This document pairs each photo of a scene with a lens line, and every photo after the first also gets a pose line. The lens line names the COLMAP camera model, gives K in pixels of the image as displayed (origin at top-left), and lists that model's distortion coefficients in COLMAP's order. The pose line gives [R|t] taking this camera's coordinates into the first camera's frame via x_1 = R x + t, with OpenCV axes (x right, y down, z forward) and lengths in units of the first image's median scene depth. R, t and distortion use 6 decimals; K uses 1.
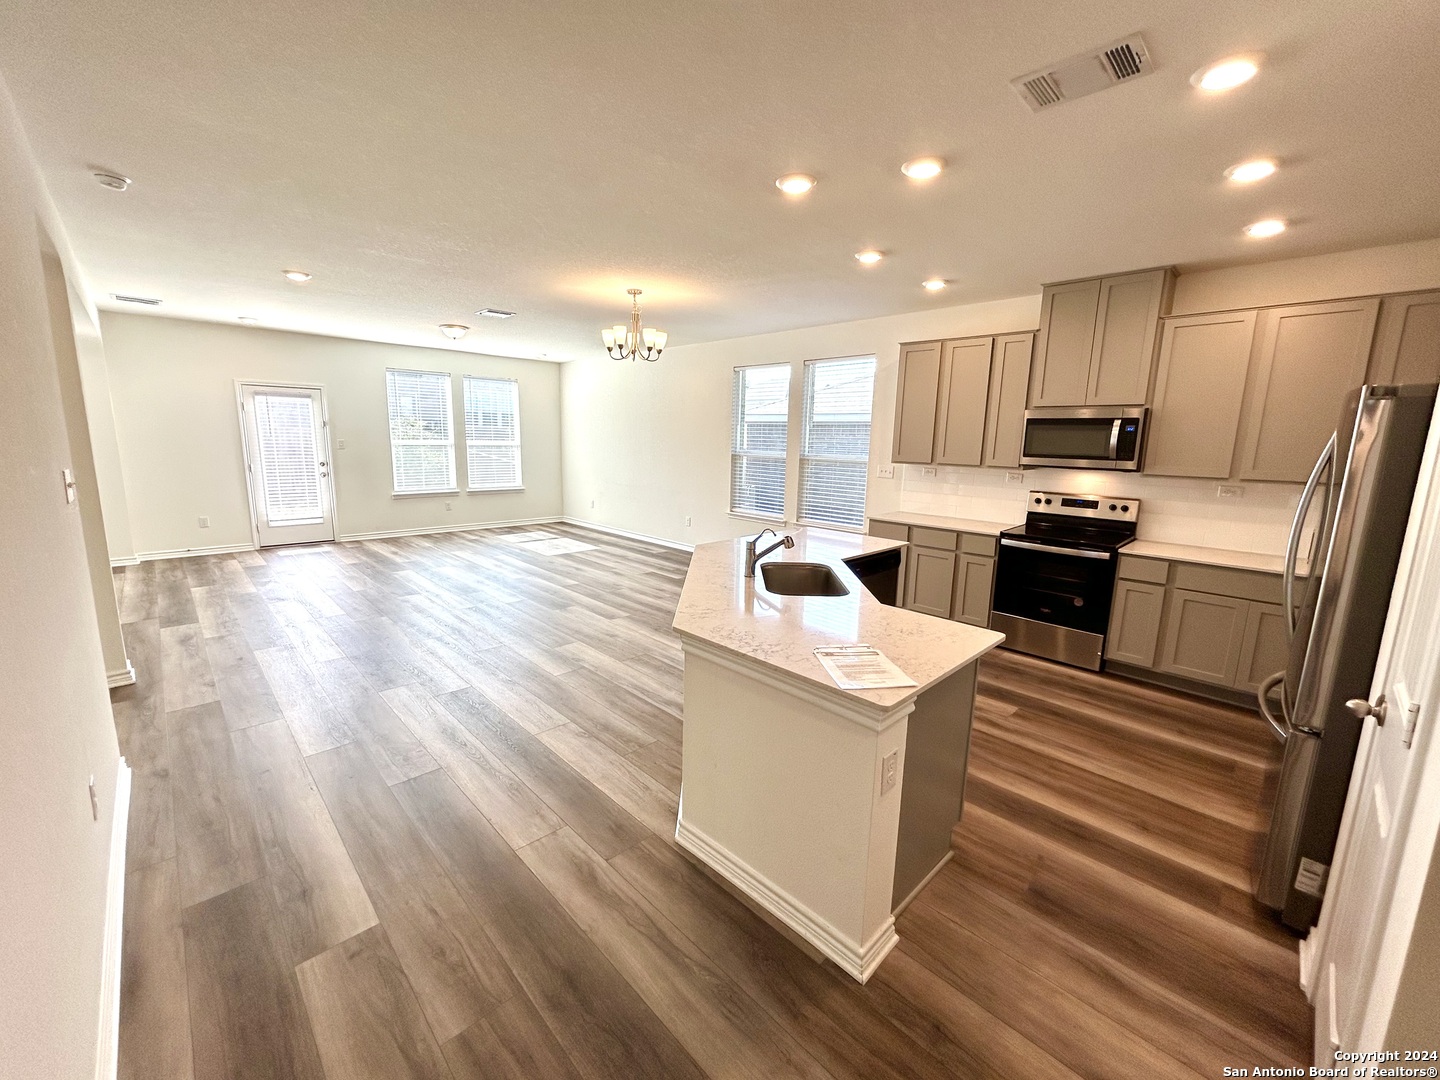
lens RADIAL K [[577.0, 0, 720.0], [0, 577.0, 540.0], [0, 0, 1]] dist [-0.001592, 0.000802]
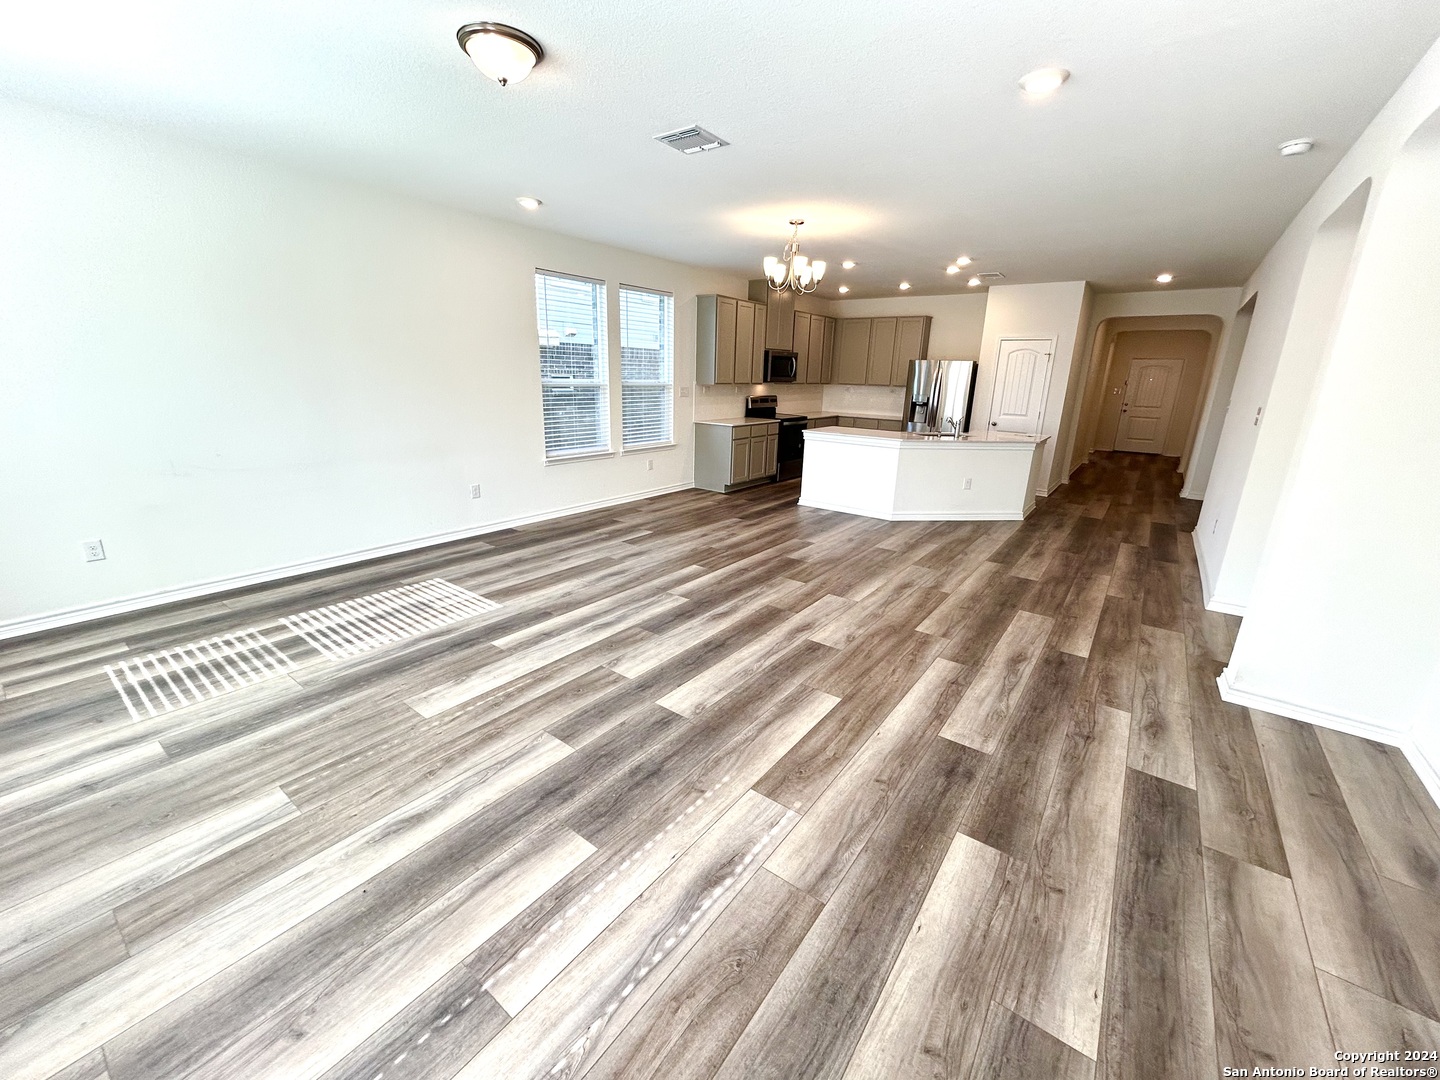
lens RADIAL K [[577.0, 0, 720.0], [0, 577.0, 540.0], [0, 0, 1]] dist [-0.001592, 0.000802]
pose [[-0.151759, -0.302192, 0.941089, -1.306392], [0.146437, 0.934736, 0.323766, -0.271598], [-0.977510, 0.186945, -0.097602, 1.405276]]
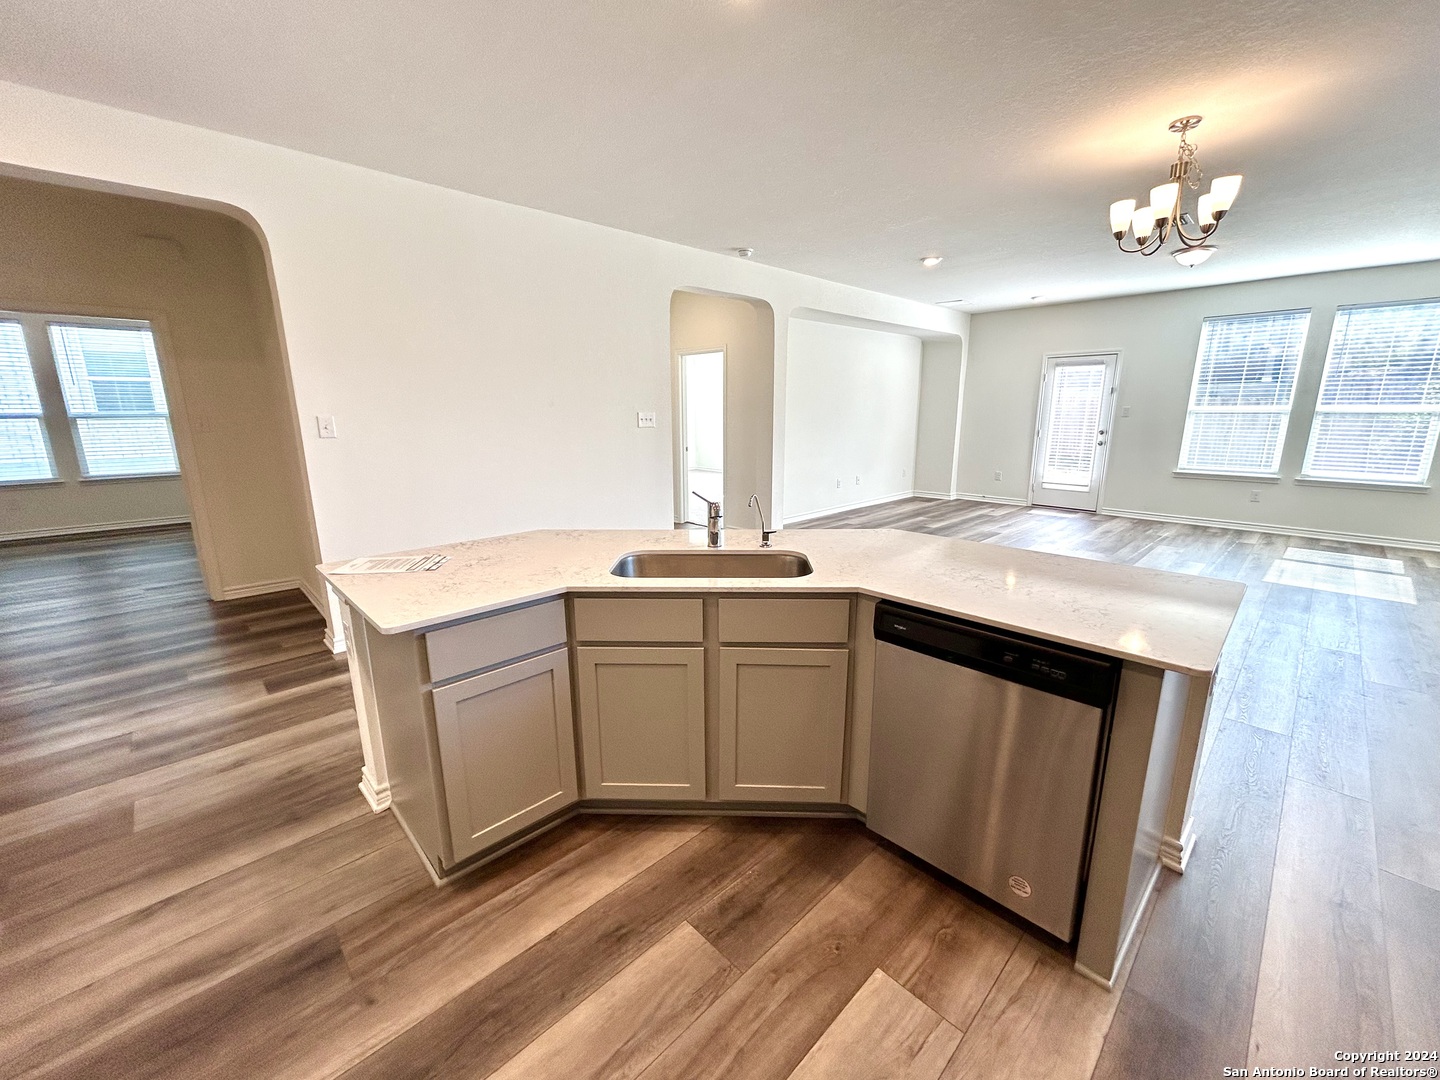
lens RADIAL K [[577.0, 0, 720.0], [0, 577.0, 540.0], [0, 0, 1]] dist [-0.001592, 0.000802]
pose [[-0.012843, 0.201018, -0.979503, 0.532792], [-0.172562, 0.964441, 0.200190, -0.067718], [0.984915, 0.171596, 0.022302, 0.634848]]
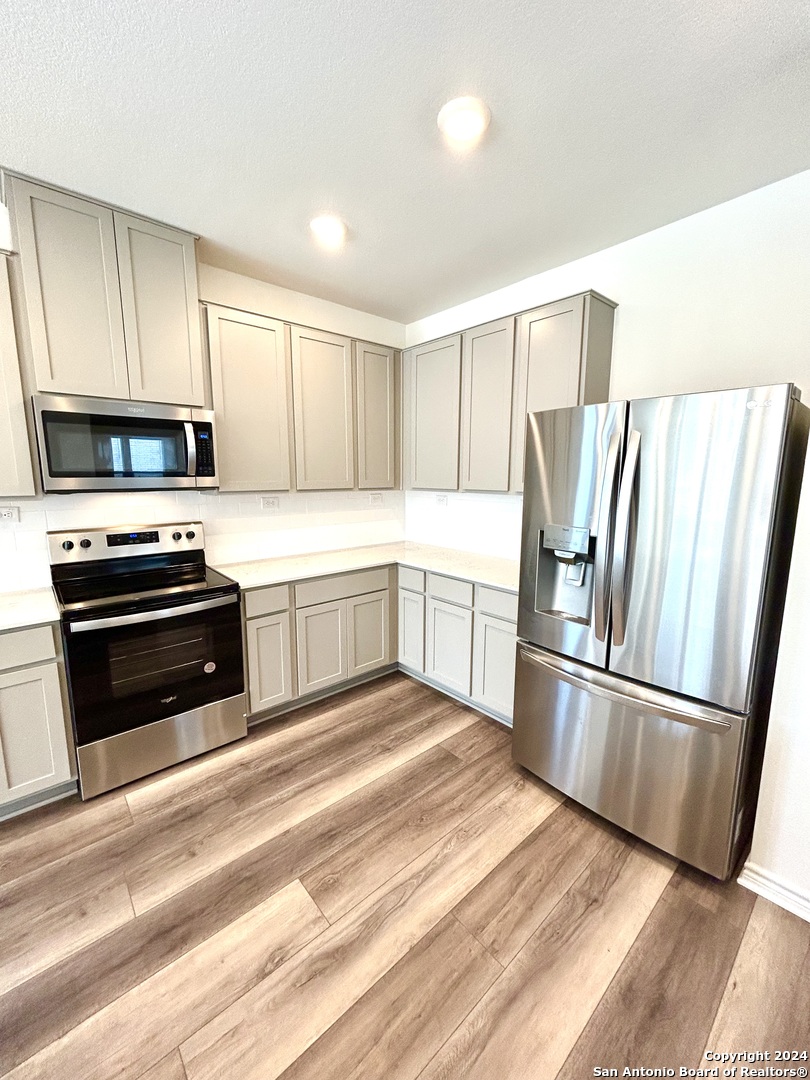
lens RADIAL K [[437.9, 0, 405.0], [0, 437.9, 540.0], [0, 0, 1]] dist [0.001097, 0.000332]
pose [[0.057393, -0.172458, 0.983343, 0.097386], [0.177717, 0.971000, 0.159921, -0.088077], [-0.982407, 0.165579, 0.086377, 0.608156]]
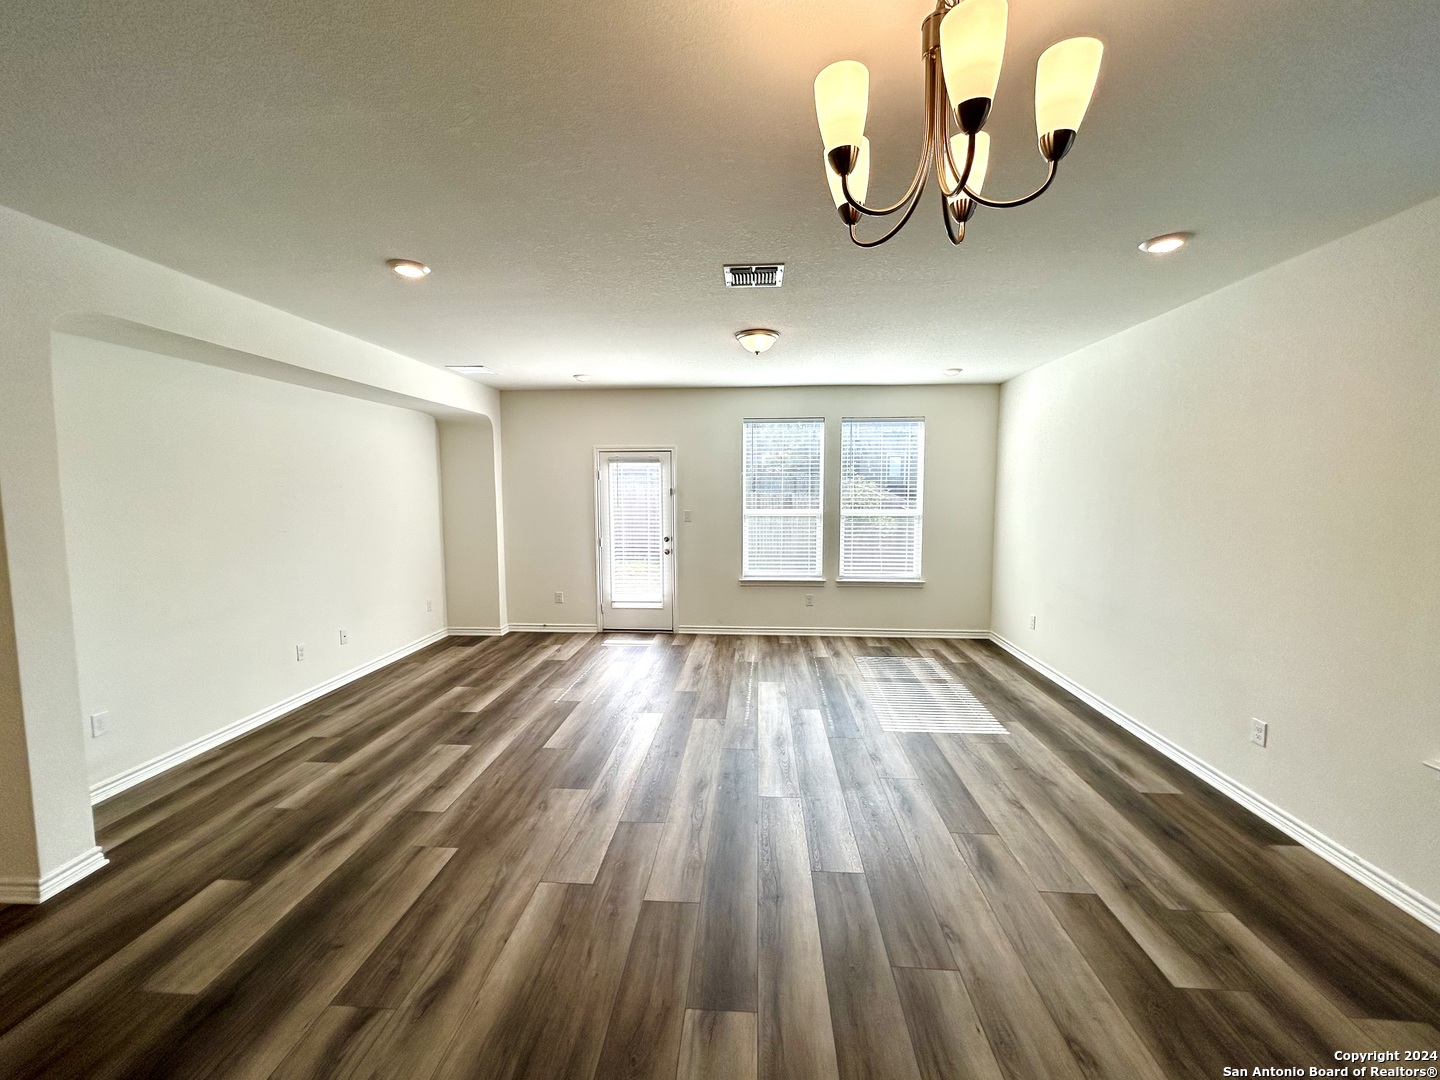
lens RADIAL K [[577.0, 0, 720.0], [0, 577.0, 540.0], [0, 0, 1]] dist [-0.001592, 0.000802]
pose [[0.665449, 0.042344, -0.745241, -0.027116], [-0.115598, 0.992191, -0.046846, -0.171360], [0.737438, 0.117322, 0.665147, 0.854761]]
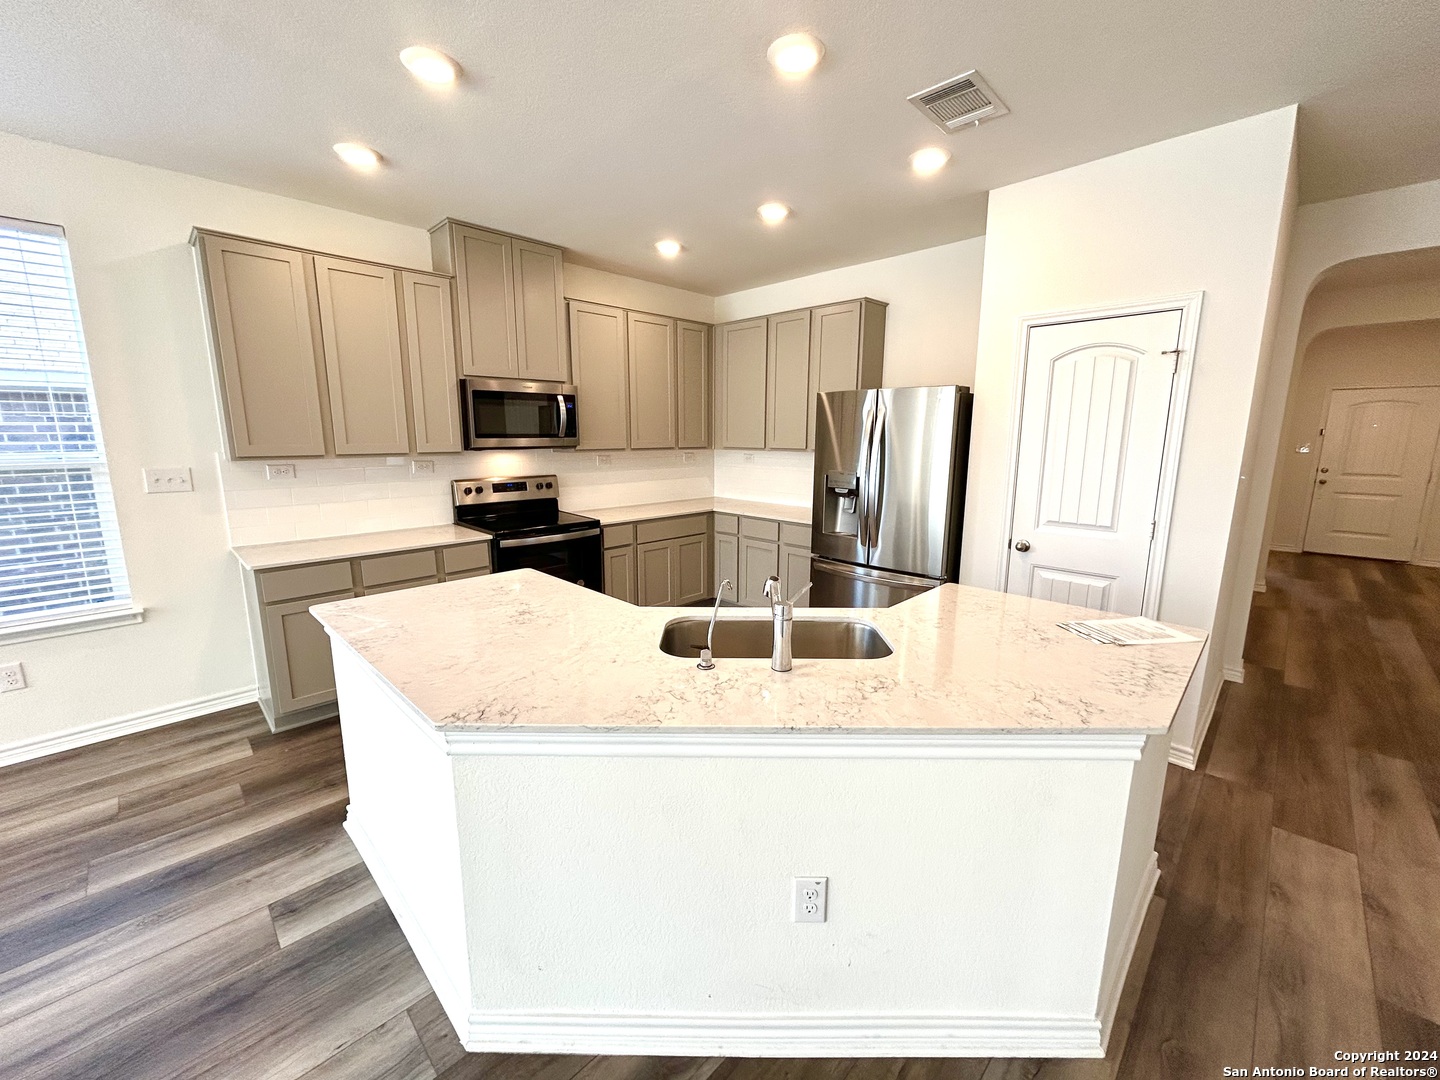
lens RADIAL K [[577.0, 0, 720.0], [0, 577.0, 540.0], [0, 0, 1]] dist [-0.001592, 0.000802]
pose [[-0.012067, -0.206688, 0.978332, -0.287370], [0.174901, 0.962884, 0.205582, -0.110747], [-0.984512, 0.173592, 0.024531, 0.657142]]
